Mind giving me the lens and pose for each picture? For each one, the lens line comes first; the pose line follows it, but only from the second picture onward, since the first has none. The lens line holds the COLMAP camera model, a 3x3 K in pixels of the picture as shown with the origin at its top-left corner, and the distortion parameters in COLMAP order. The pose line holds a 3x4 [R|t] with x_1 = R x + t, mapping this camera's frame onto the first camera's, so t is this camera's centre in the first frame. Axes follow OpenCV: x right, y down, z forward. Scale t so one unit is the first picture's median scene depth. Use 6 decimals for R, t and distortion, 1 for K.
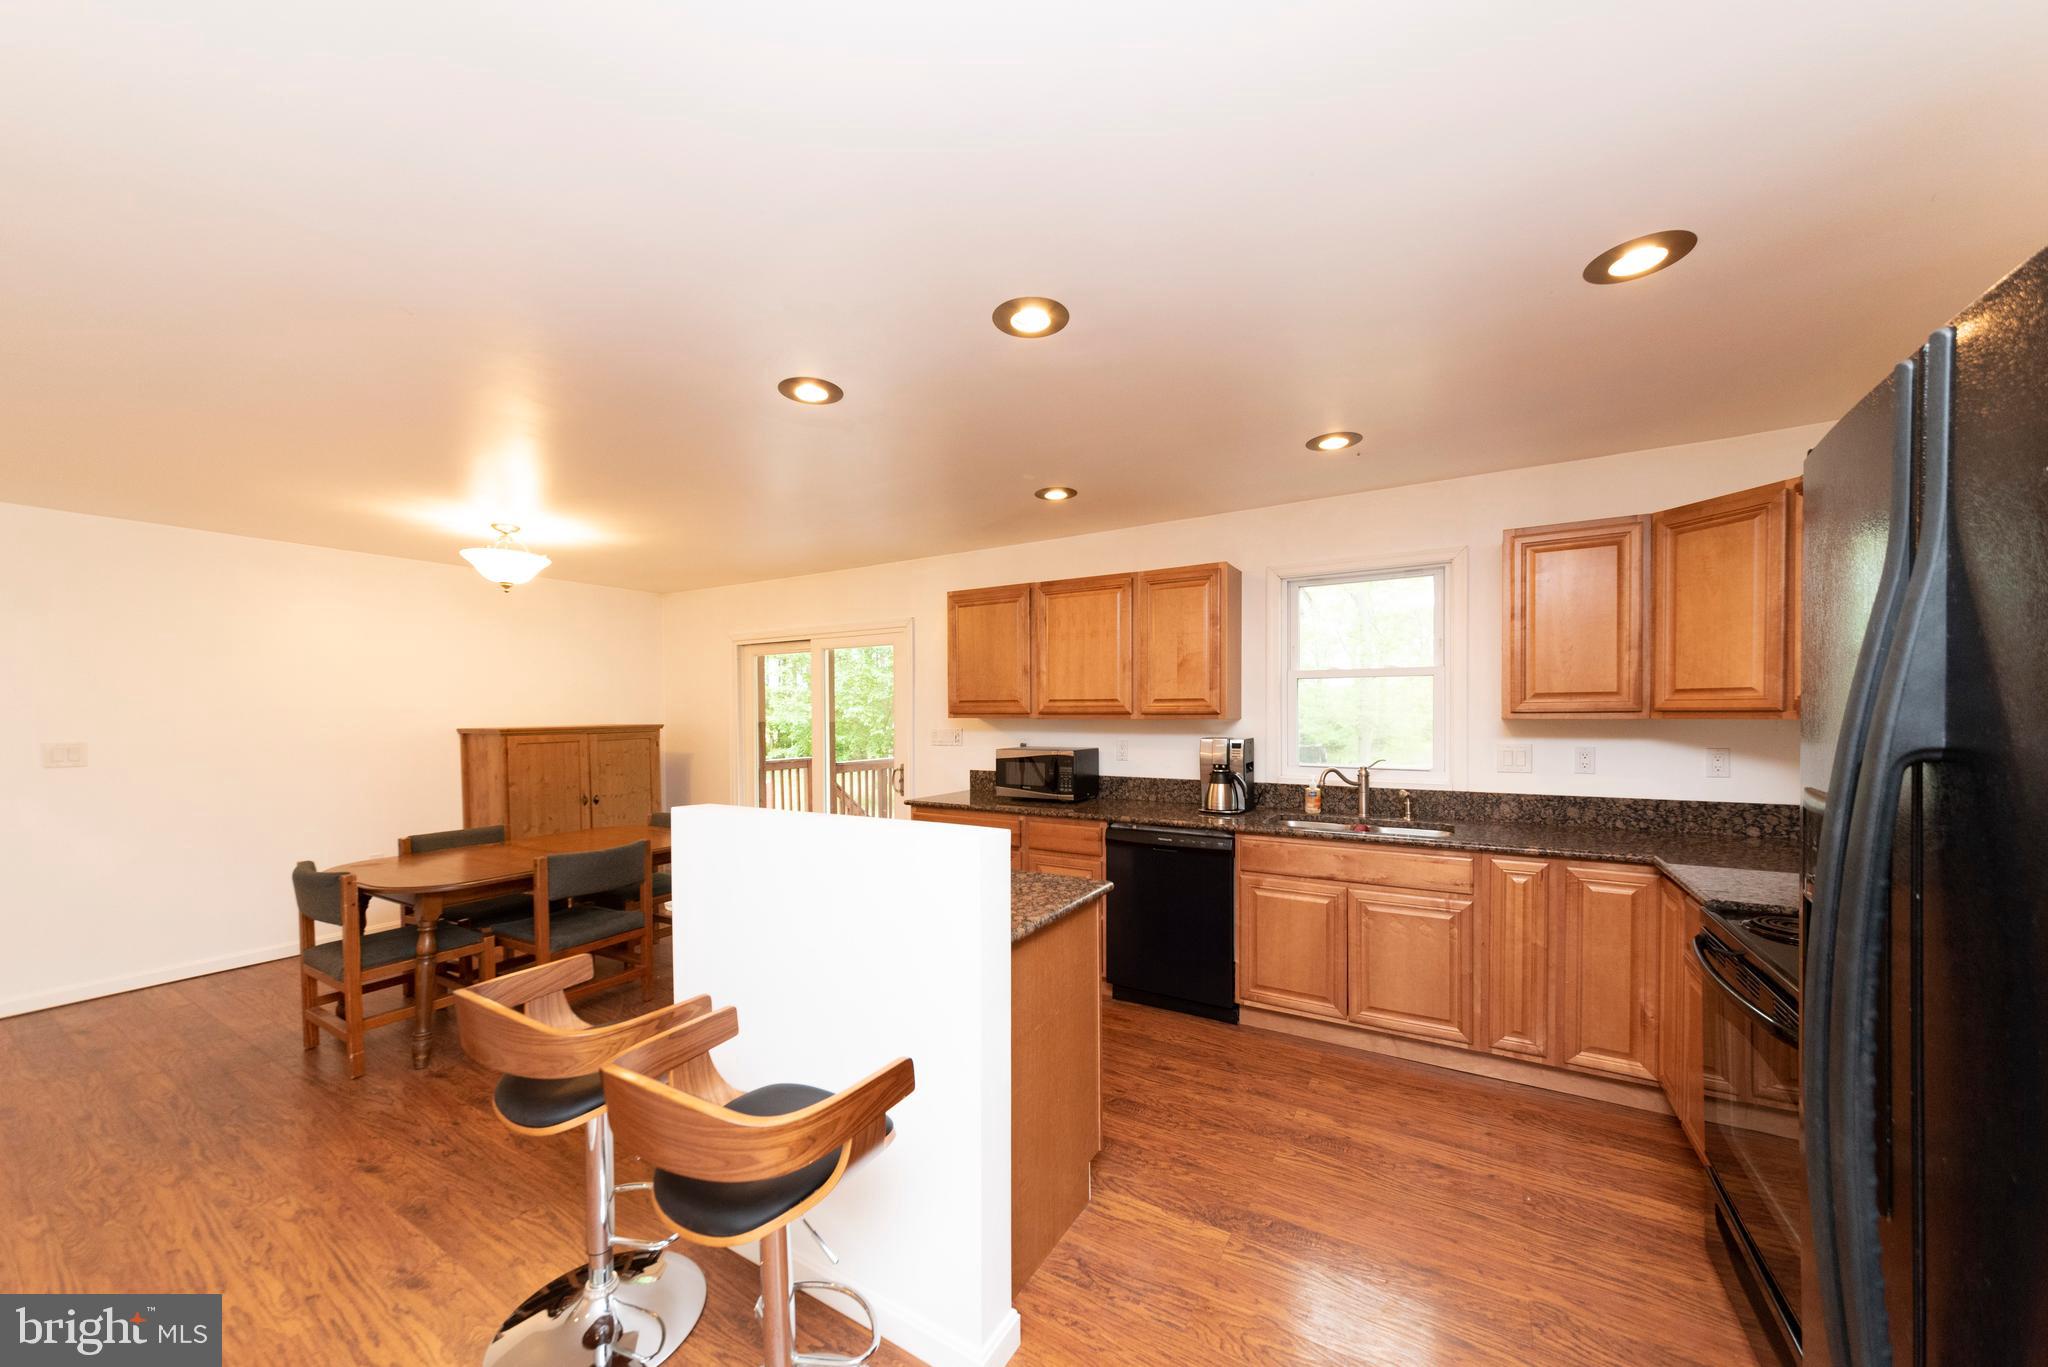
lens RADIAL K [[728.2, 0, 1014.7], [0, 728.2, 727.1], [0, 0, 1]] dist [-0.001865, 0.001834]
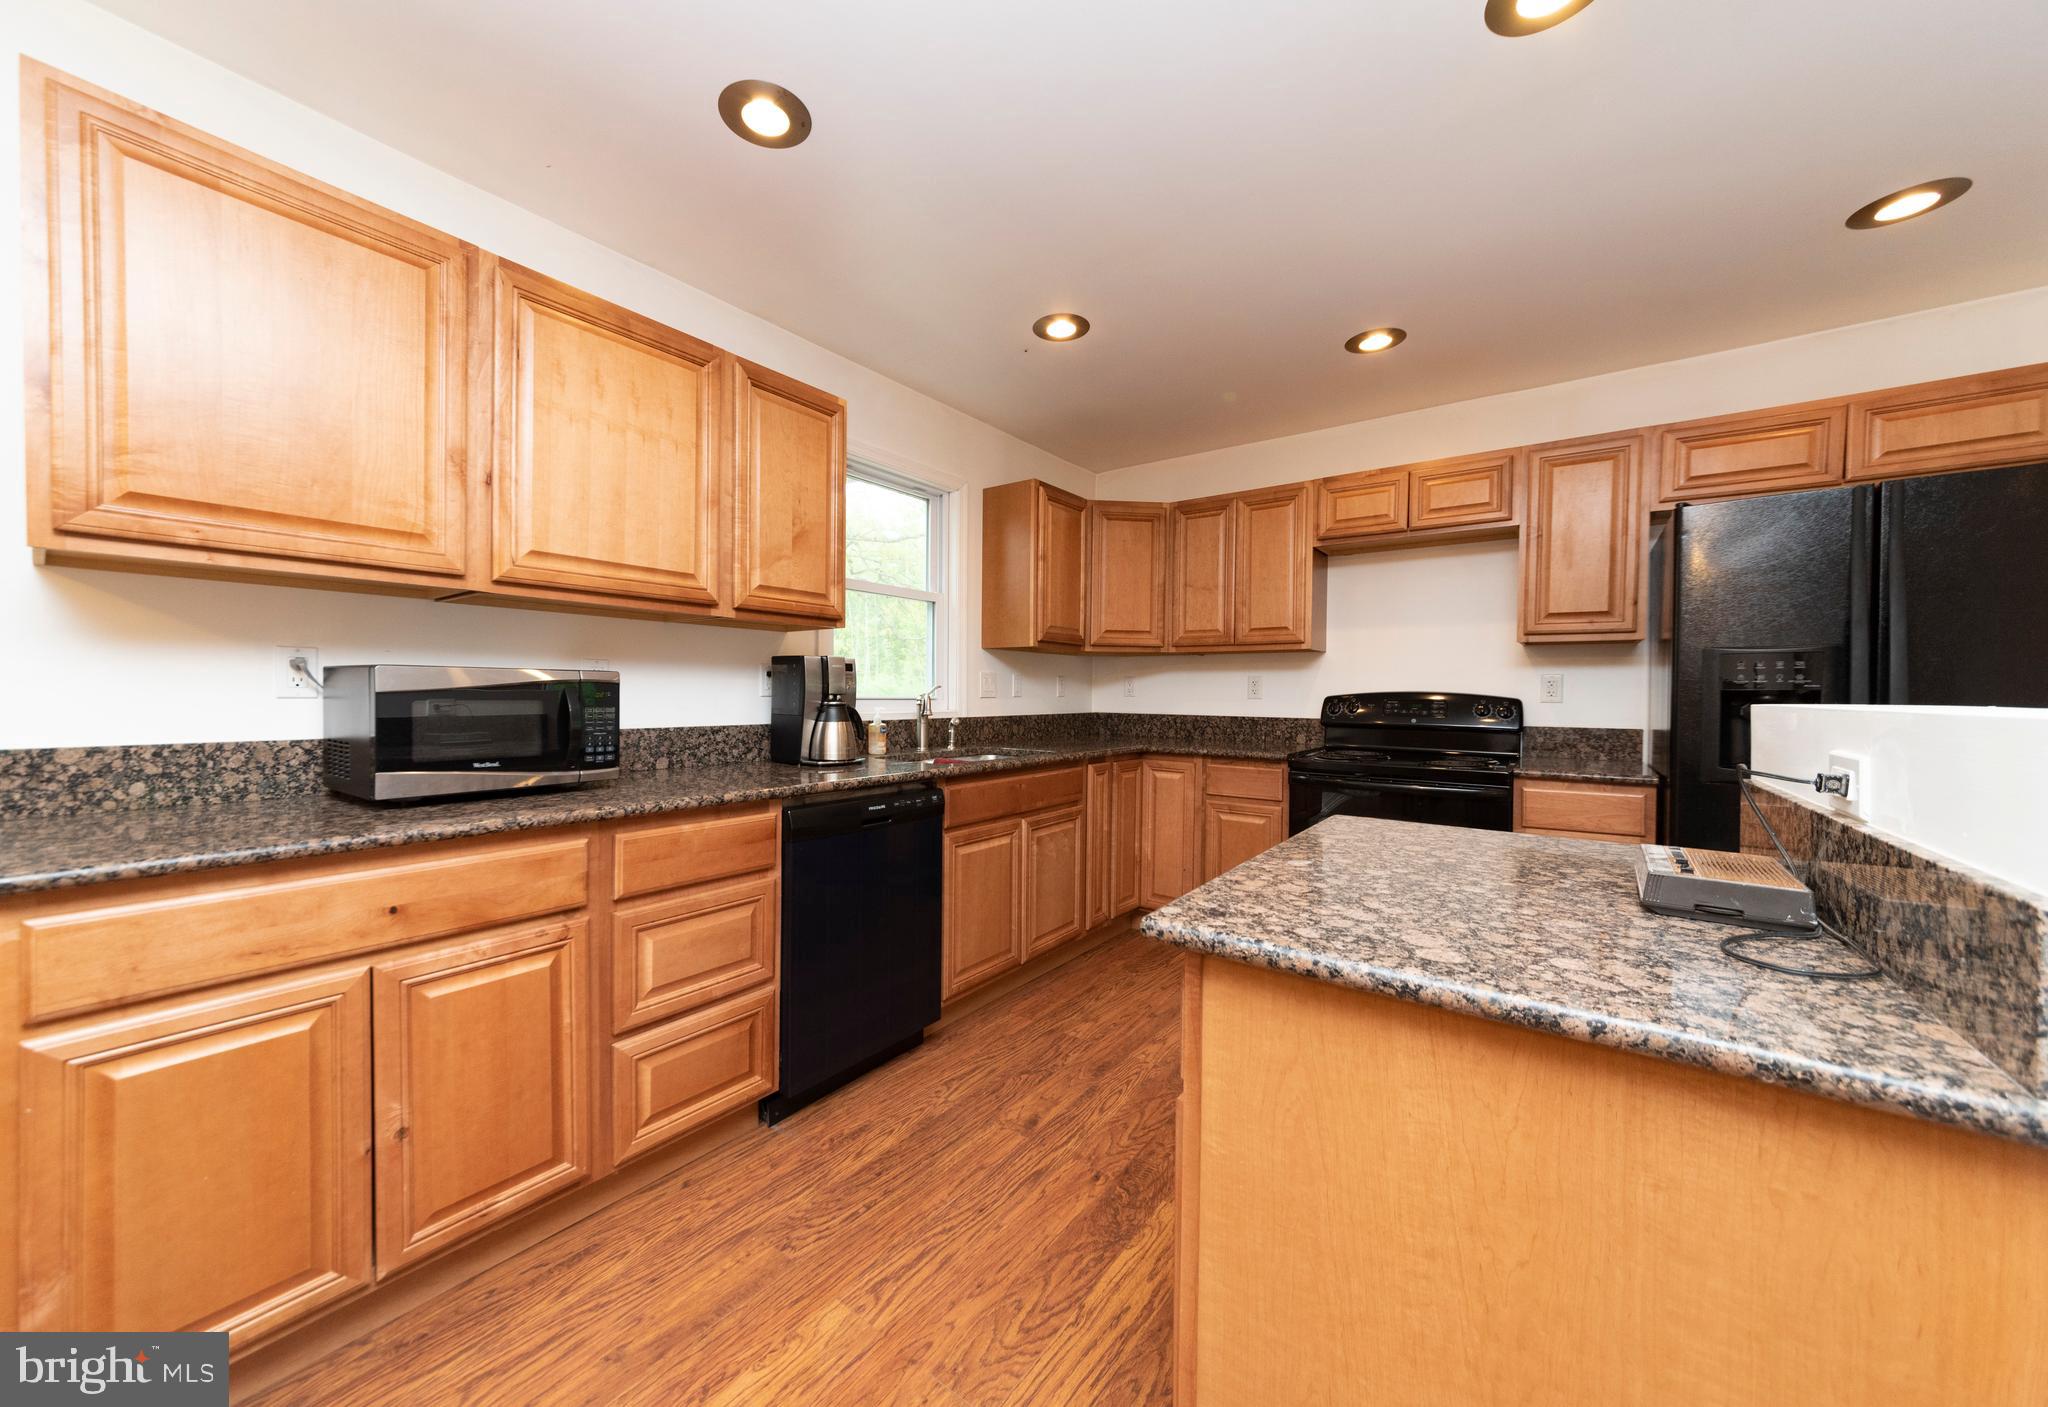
lens RADIAL K [[734.9, 0, 1006.4], [0, 734.9, 705.1], [0, 0, 1]] dist [-0.001161, -0.000031]
pose [[0.107759, -0.012156, 0.994103, -0.375273], [0.008587, 0.999899, 0.011296, 0.053541], [-0.994140, 0.007320, 0.107852, 0.741230]]
